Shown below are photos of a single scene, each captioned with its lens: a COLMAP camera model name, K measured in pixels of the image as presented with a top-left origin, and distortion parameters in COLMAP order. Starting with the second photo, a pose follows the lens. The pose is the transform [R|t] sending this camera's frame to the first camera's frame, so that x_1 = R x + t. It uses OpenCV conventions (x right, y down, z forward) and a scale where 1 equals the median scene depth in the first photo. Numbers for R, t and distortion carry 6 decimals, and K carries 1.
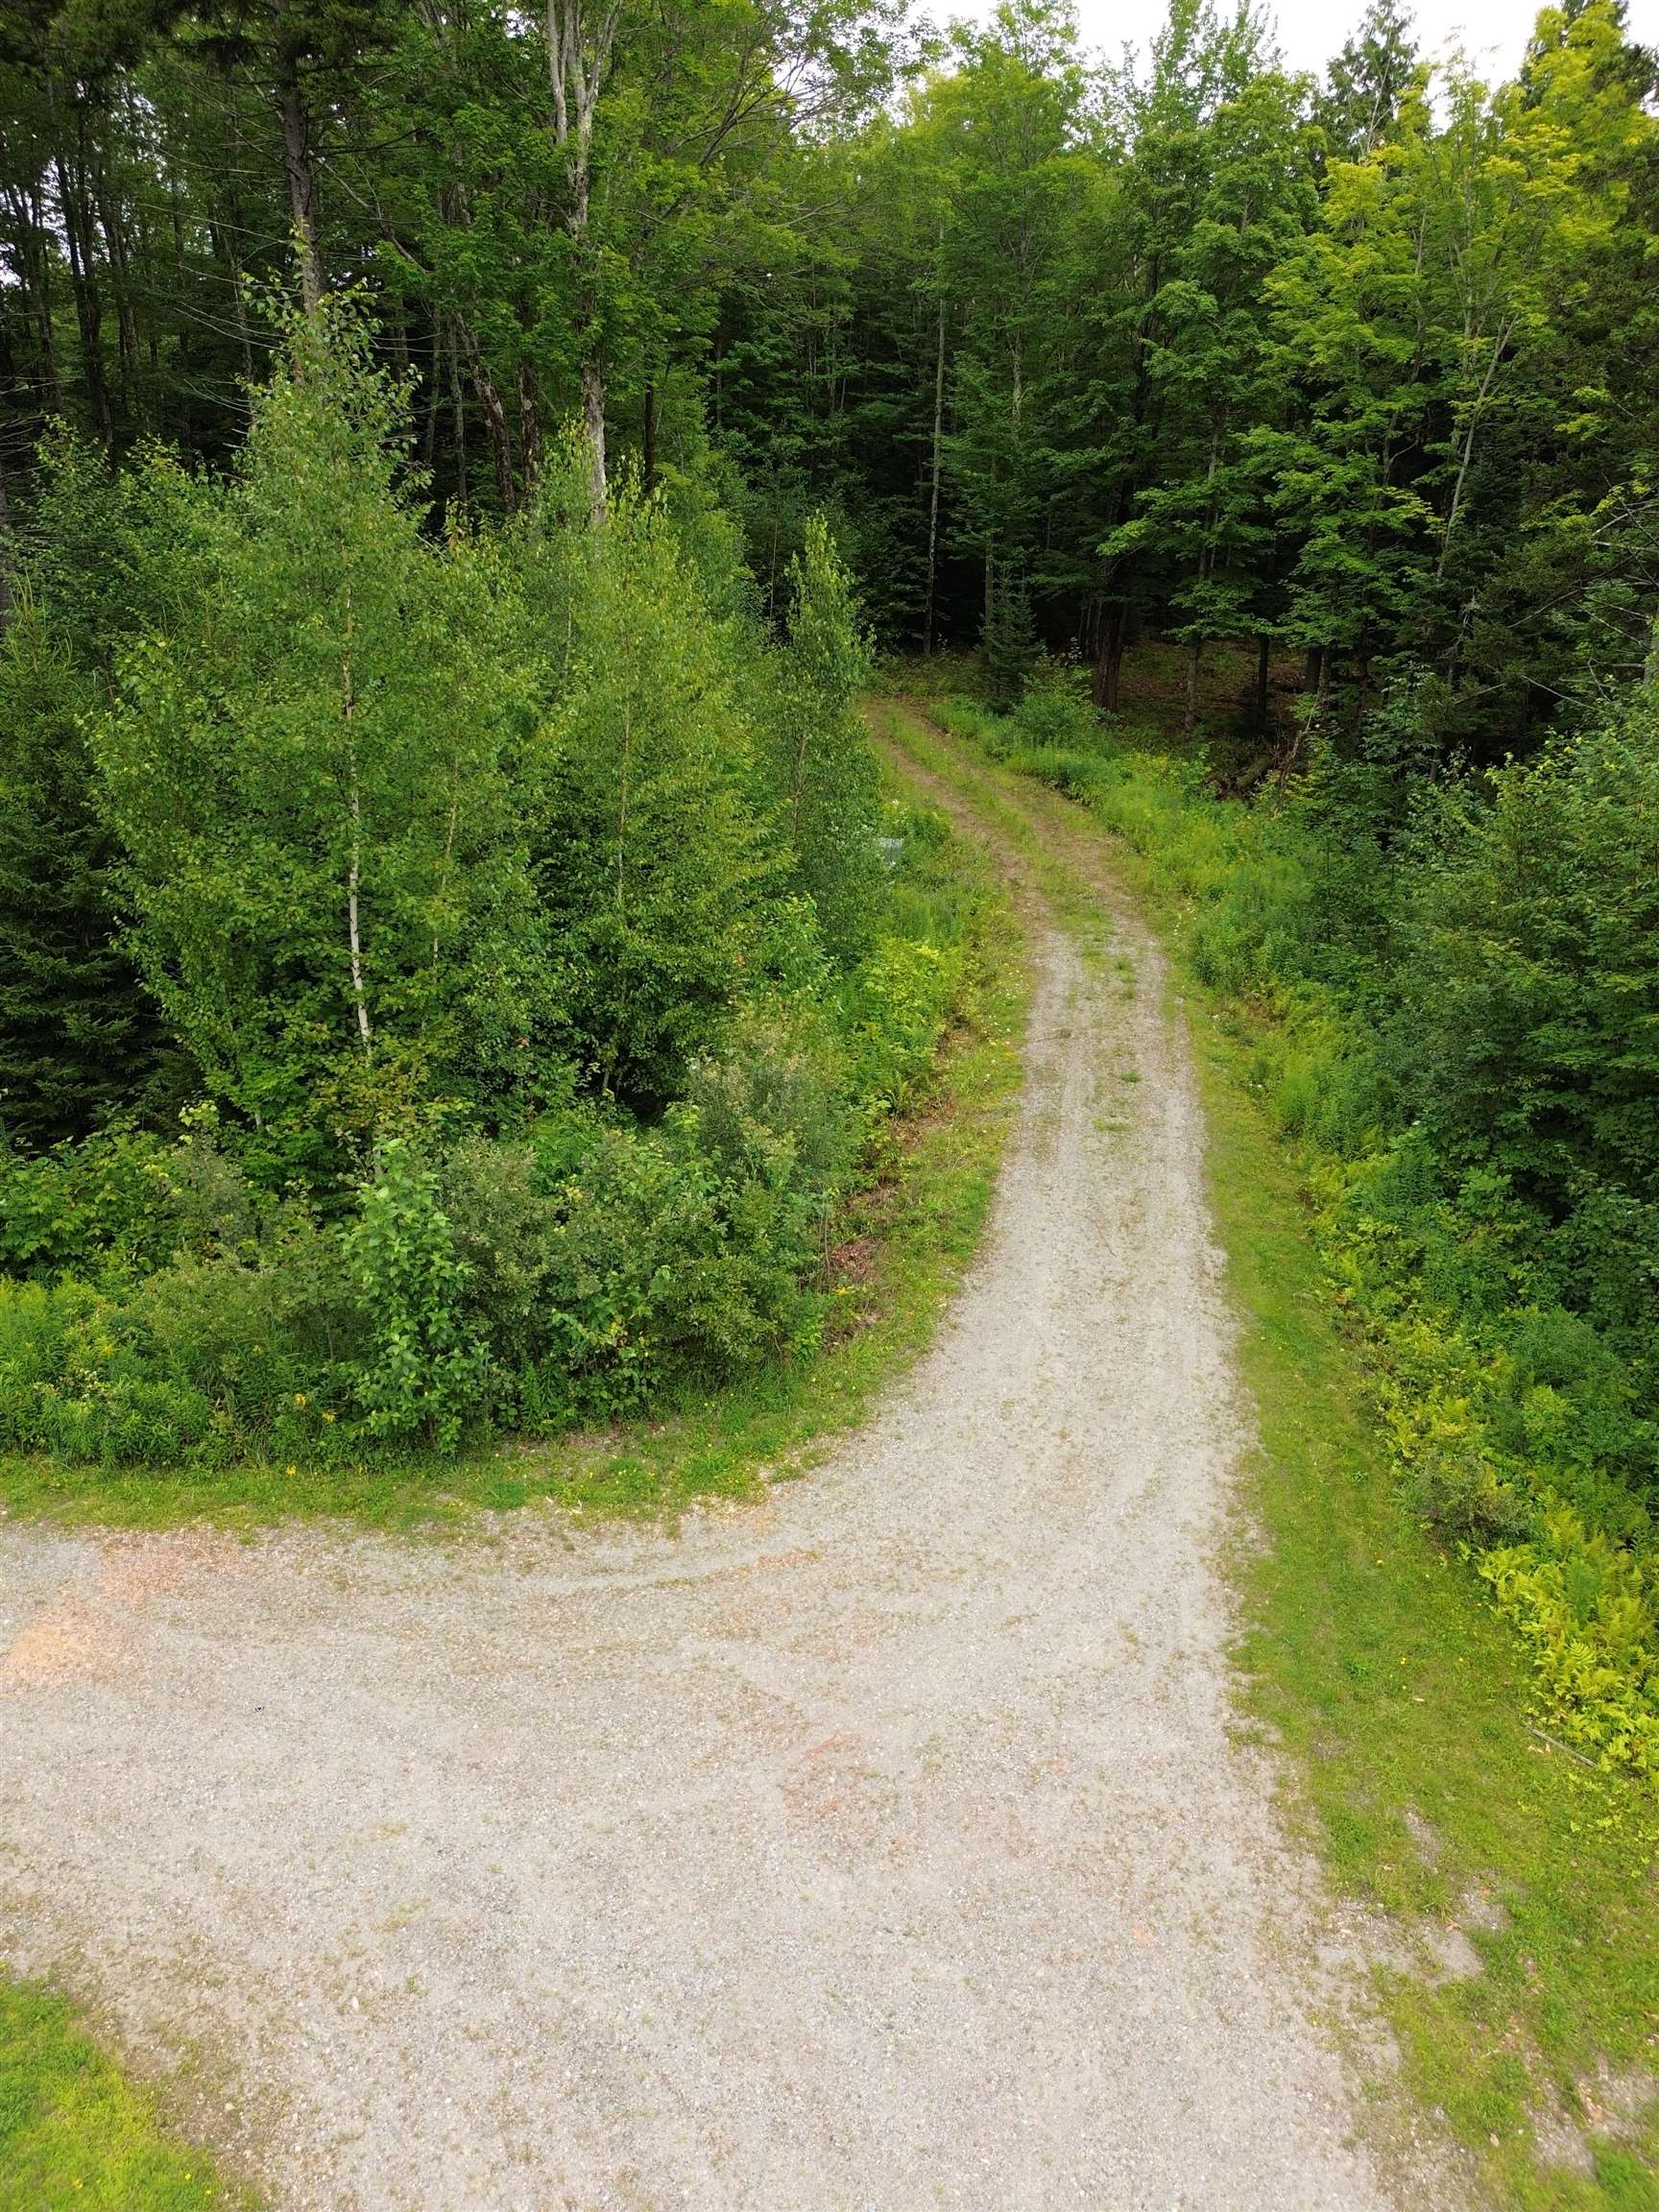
lens RADIAL K [[1565.9, 0, 827.4], [0, 1565.9, 1099.4], [0, 0, 1]] dist [0.043702, -0.009519]
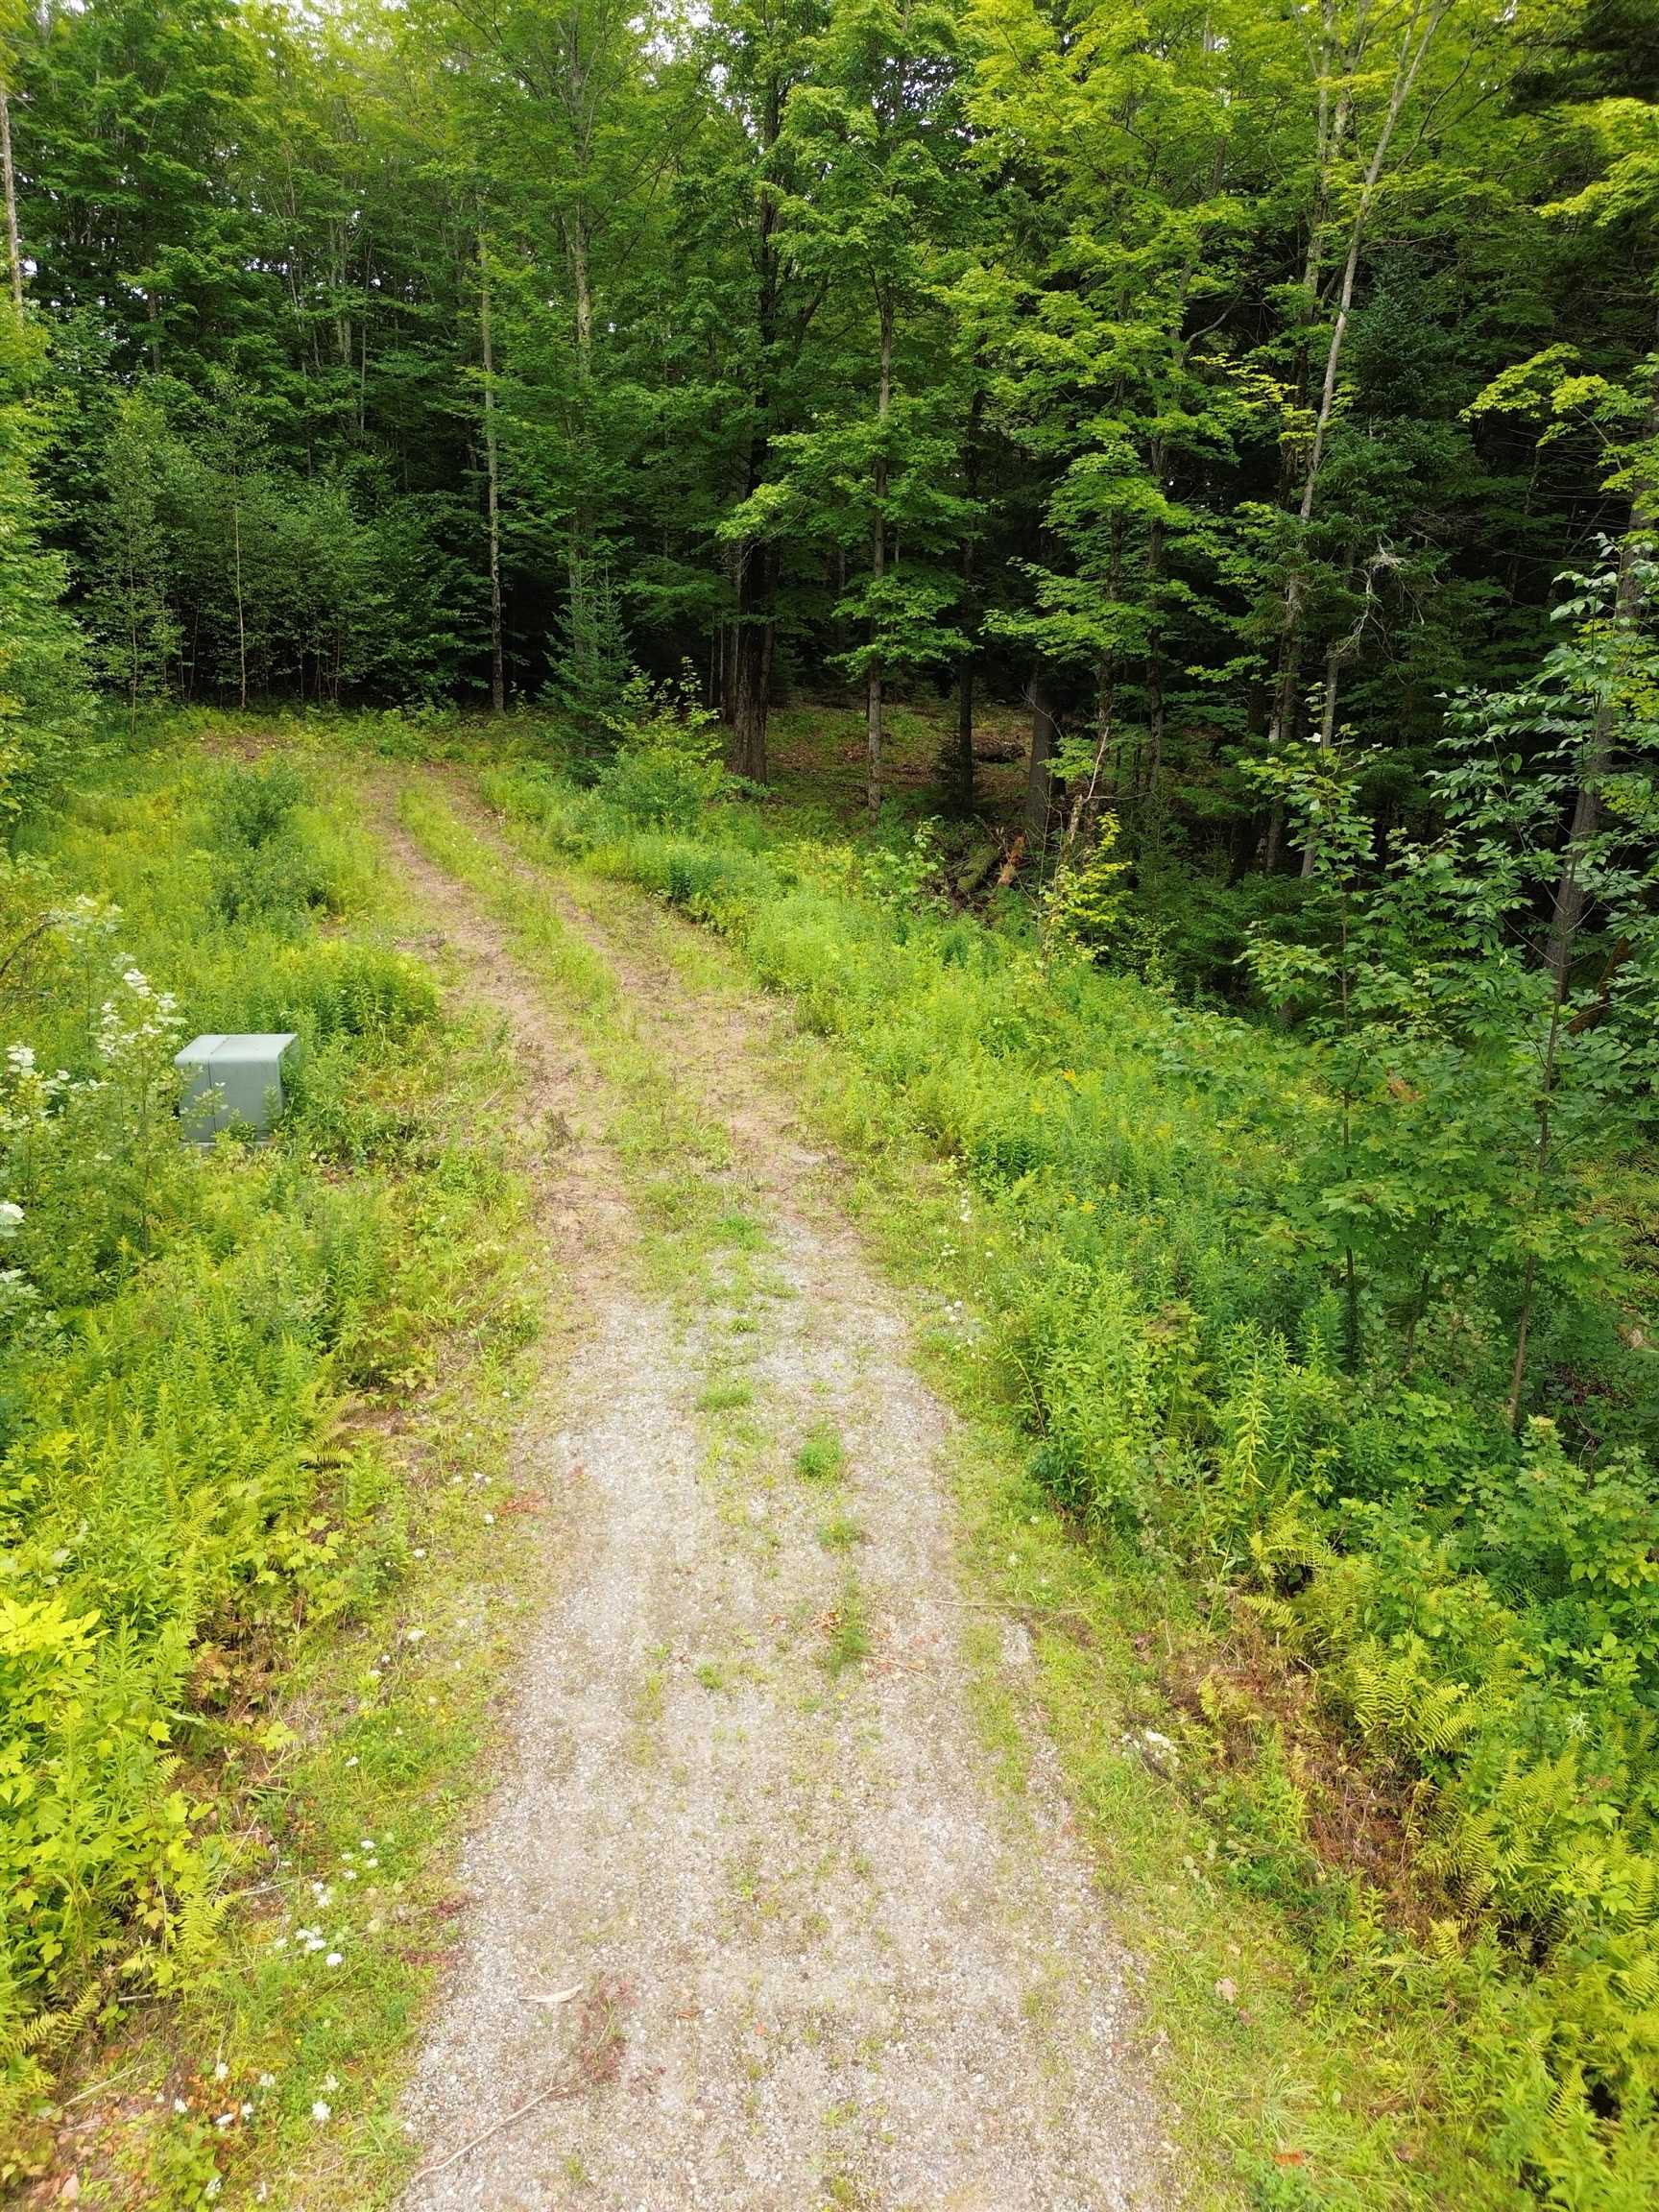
lens RADIAL K [[1565.9, 0, 829.3], [0, 1565.9, 1109.1], [0, 0, 1]] dist [0.043702, -0.009519]
pose [[0.977314, -0.055662, 0.204349, 0.076772], [0.066794, 0.996612, -0.047982, -0.086051], [-0.200986, 0.060543, 0.977721, 0.405211]]
